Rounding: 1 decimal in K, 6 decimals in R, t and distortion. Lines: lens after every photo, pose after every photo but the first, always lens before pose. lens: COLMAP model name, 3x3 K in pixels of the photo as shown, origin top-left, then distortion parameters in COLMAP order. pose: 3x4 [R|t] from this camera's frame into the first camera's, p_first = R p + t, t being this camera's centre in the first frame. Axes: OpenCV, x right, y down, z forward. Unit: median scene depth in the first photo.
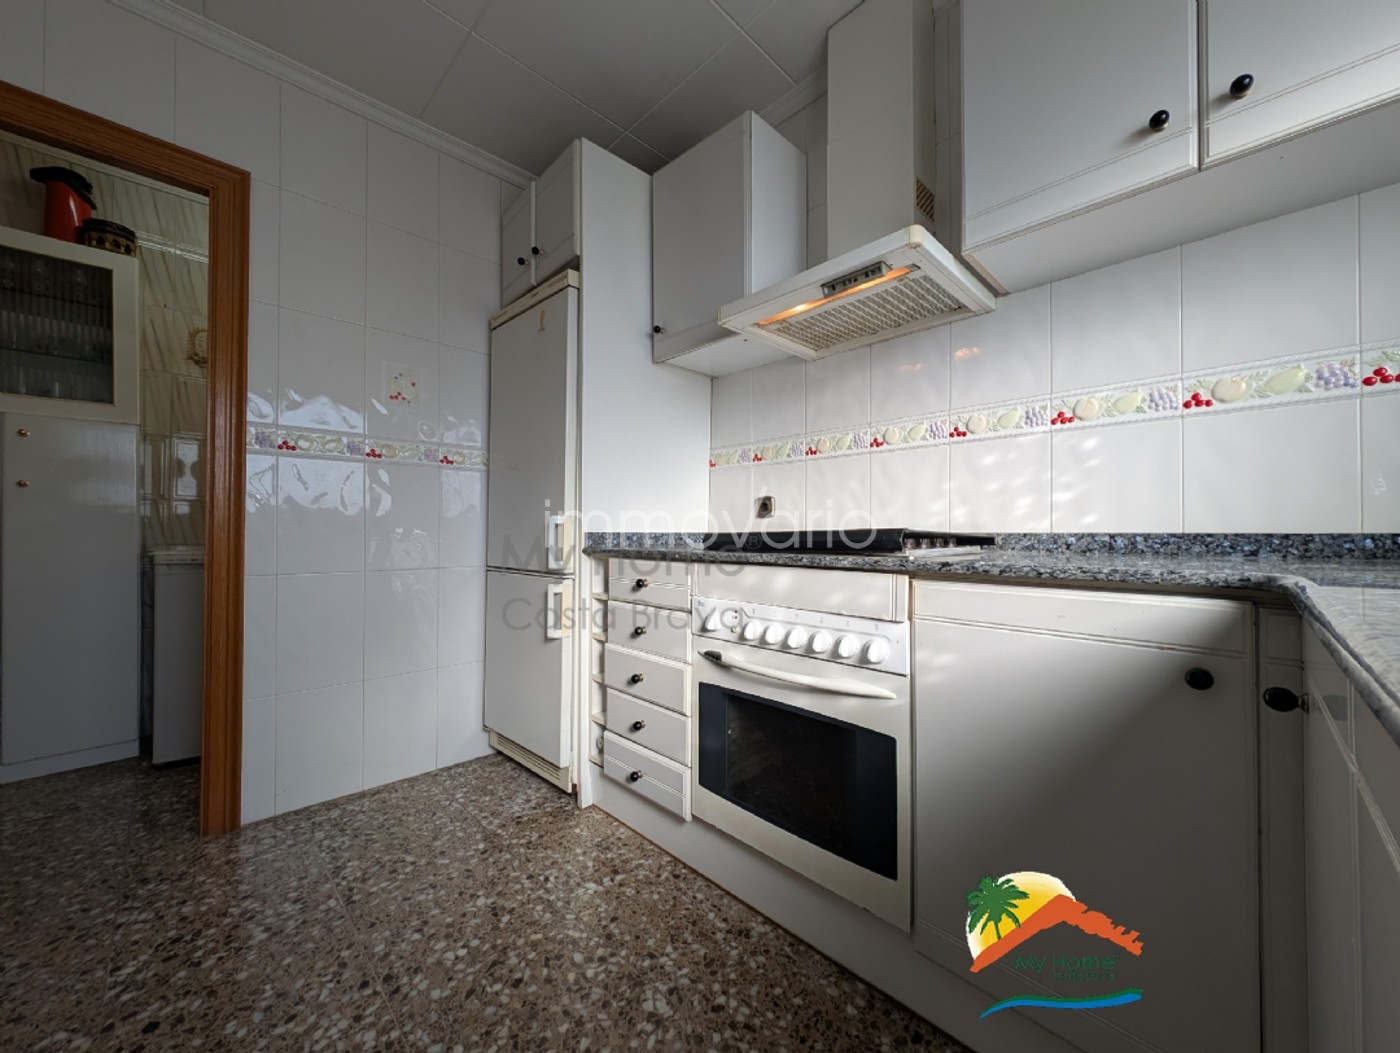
lens RADIAL K [[529.9, 0, 700.3], [0, 529.9, 512.1], [0, 0, 1]] dist [0.014778, -0.000111]
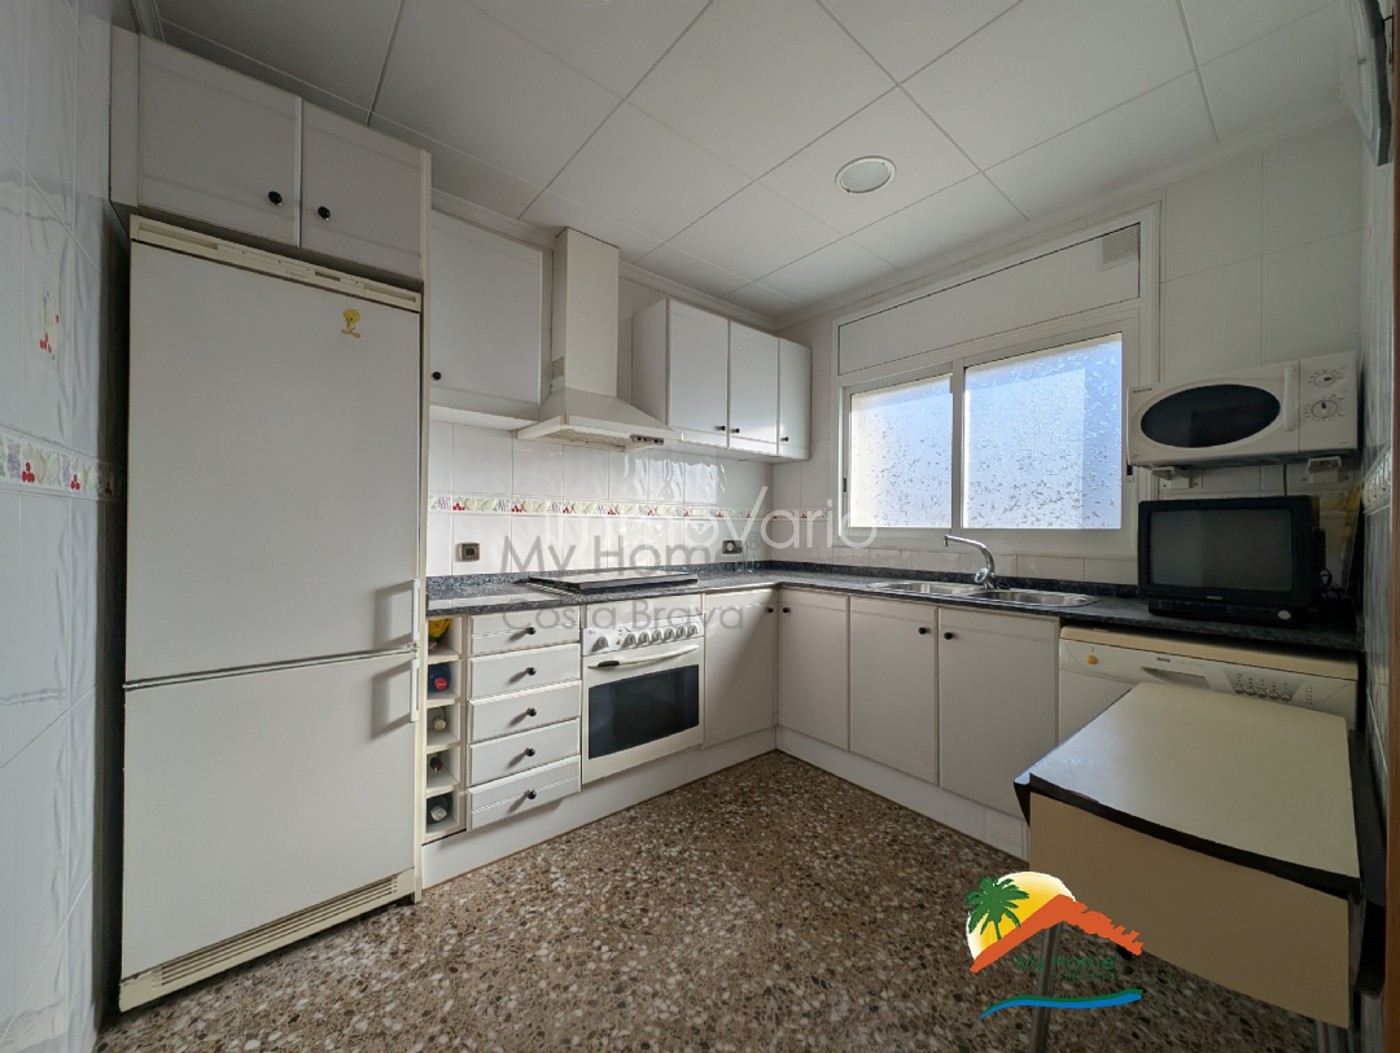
lens RADIAL K [[511.8, 0, 700.1], [0, 511.8, 532.1], [0, 0, 1]] dist [0.000779, -0.000015]
pose [[0.086271, 0.001015, 0.996271, -1.301669], [-0.037026, 0.999312, 0.002188, -0.103628], [-0.995583, -0.037077, 0.086249, 0.597805]]
